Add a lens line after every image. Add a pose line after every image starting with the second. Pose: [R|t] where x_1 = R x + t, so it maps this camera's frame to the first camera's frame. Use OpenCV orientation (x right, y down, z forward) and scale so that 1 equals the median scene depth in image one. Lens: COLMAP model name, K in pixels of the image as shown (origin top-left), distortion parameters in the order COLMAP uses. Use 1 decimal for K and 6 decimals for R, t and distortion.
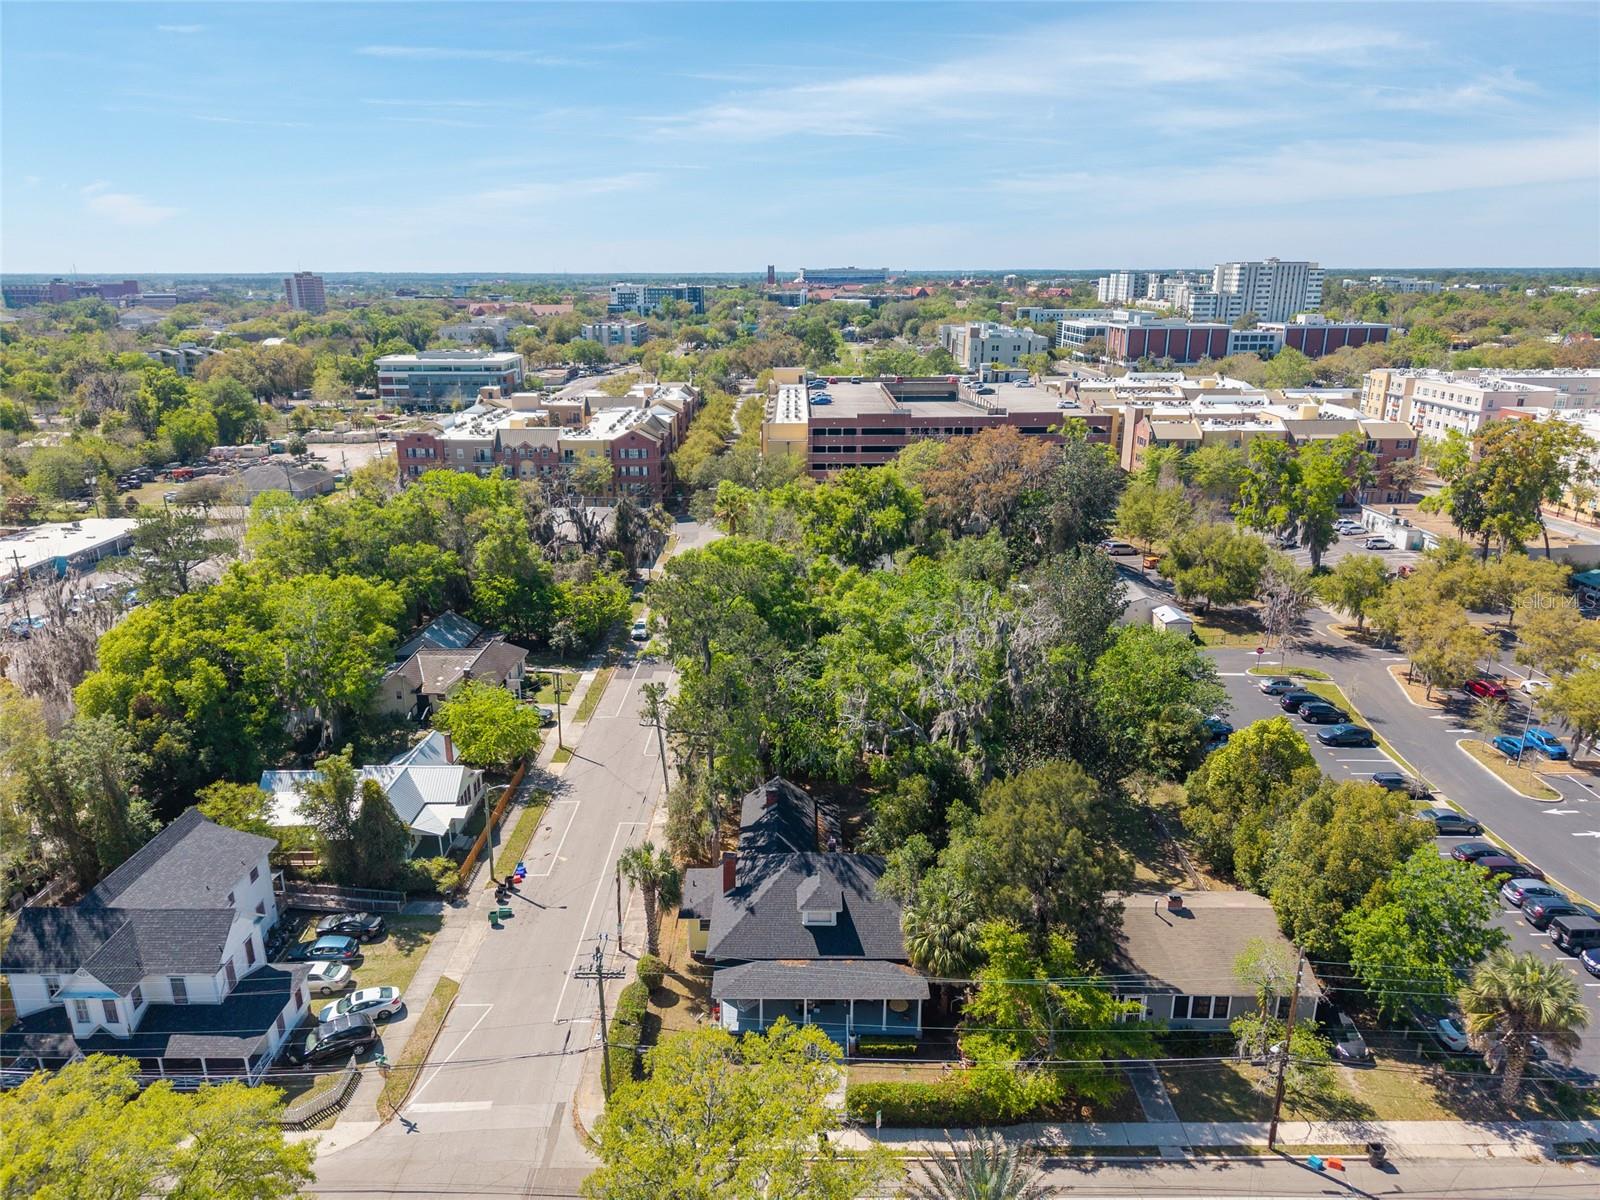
lens RADIAL K [[1052.5, 0, 810.9], [0, 1052.5, 593.6], [0, 0, 1]] dist [0.016979, -0.016515]
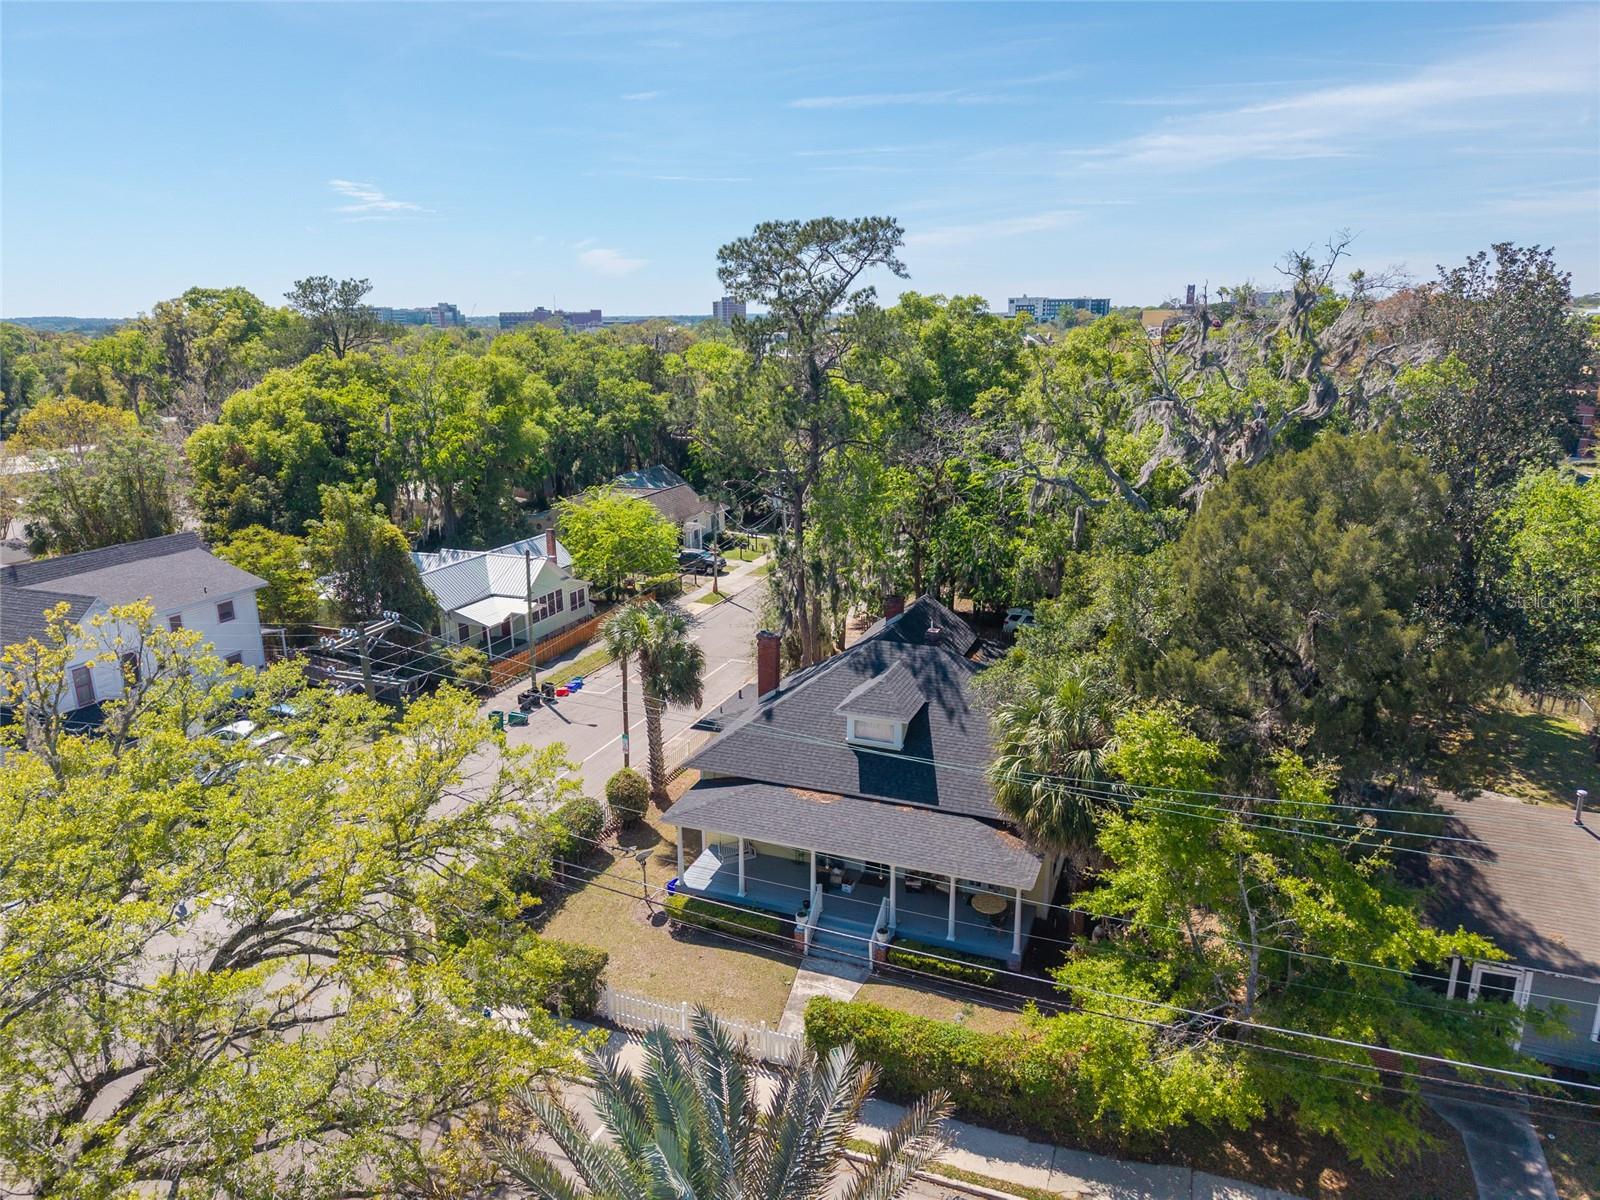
lens RADIAL K [[1052.5, 0, 800.7], [0, 1052.5, 611.8], [0, 0, 1]] dist [0.016979, -0.016515]
pose [[0.925639, 0.086443, -0.368402, 0.181510], [-0.098415, 0.995050, -0.013794, 0.261005], [0.365386, 0.049024, 0.929564, 0.463513]]
